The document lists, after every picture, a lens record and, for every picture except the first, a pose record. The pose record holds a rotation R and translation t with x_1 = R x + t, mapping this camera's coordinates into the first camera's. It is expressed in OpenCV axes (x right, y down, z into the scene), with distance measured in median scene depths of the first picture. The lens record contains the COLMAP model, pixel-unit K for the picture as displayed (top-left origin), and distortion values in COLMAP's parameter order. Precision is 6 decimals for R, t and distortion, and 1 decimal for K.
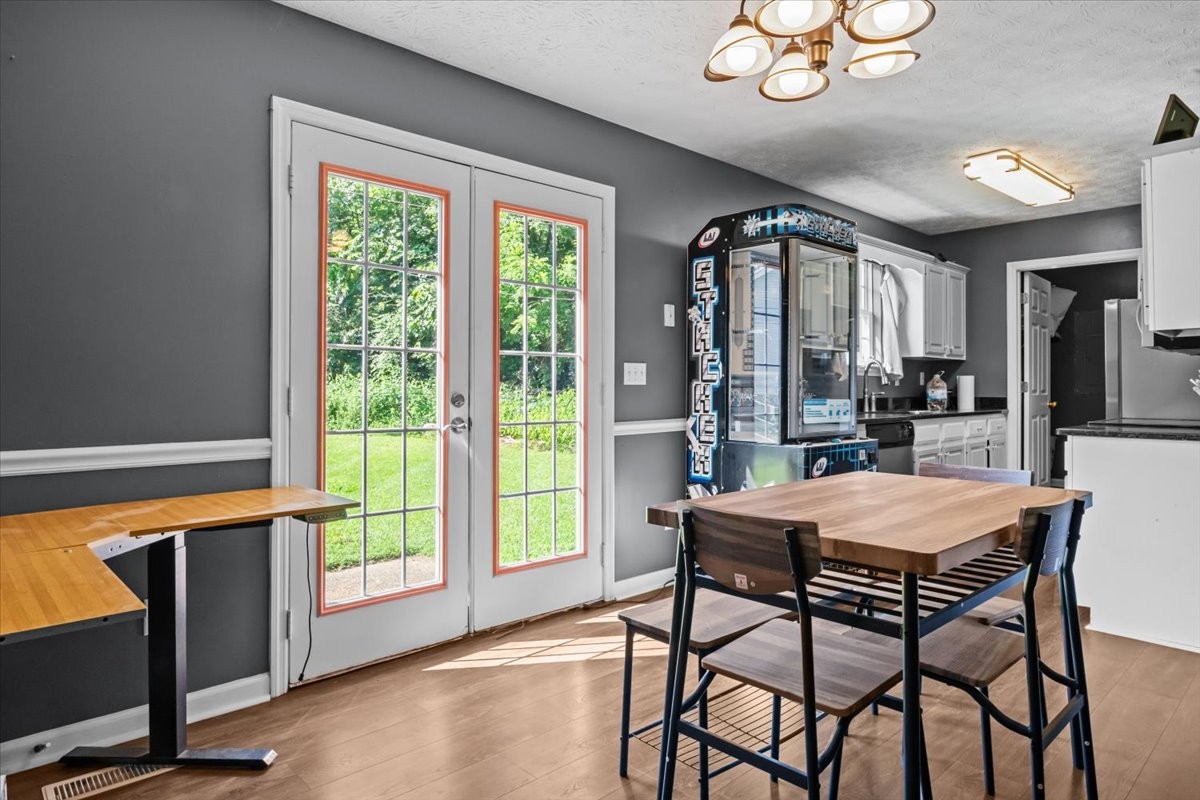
lens RADIAL K [[706.2, 0, 599.7], [0, 706.2, 385.7], [0, 0, 1]] dist [-0.004161, -0.000677]
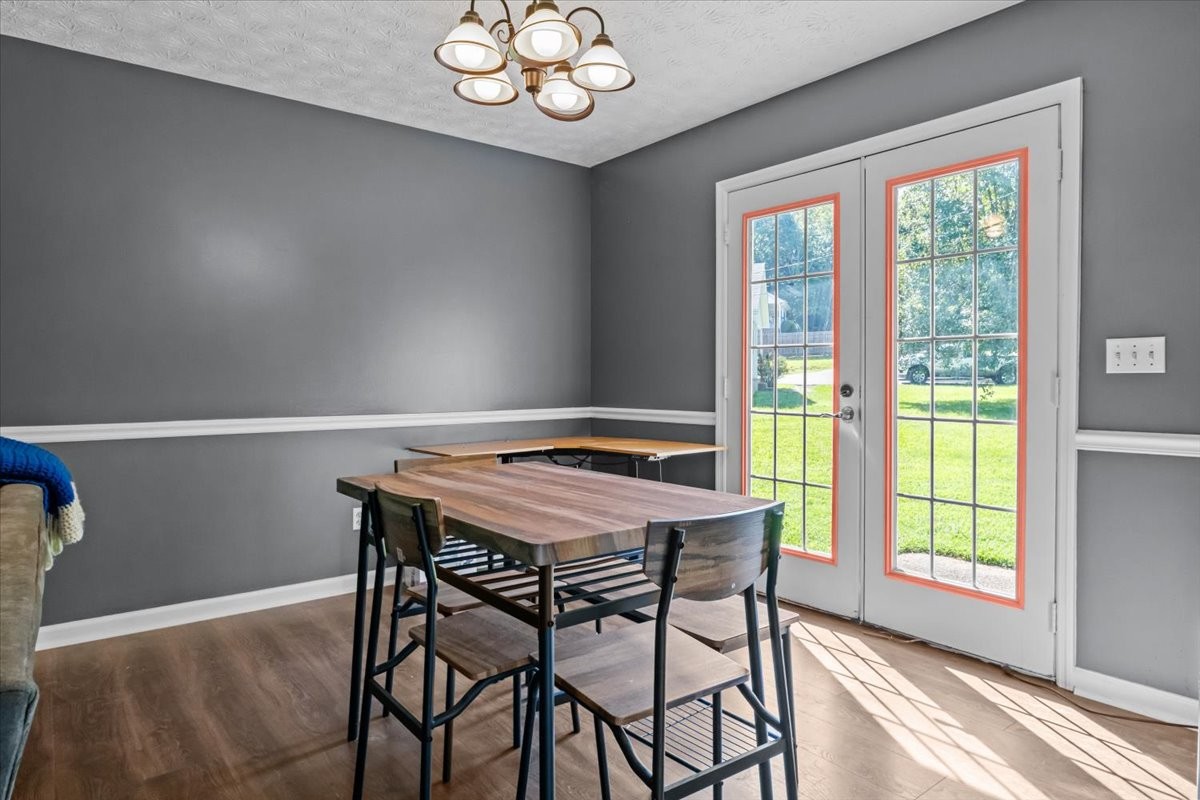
lens RADIAL K [[706.2, 0, 599.7], [0, 706.2, 385.7], [0, 0, 1]] dist [-0.004161, -0.000677]
pose [[-0.081351, 0.015576, -0.996564, 1.503137], [0.012392, 0.999816, 0.014615, -0.010807], [0.996608, -0.011160, -0.081529, 1.251279]]
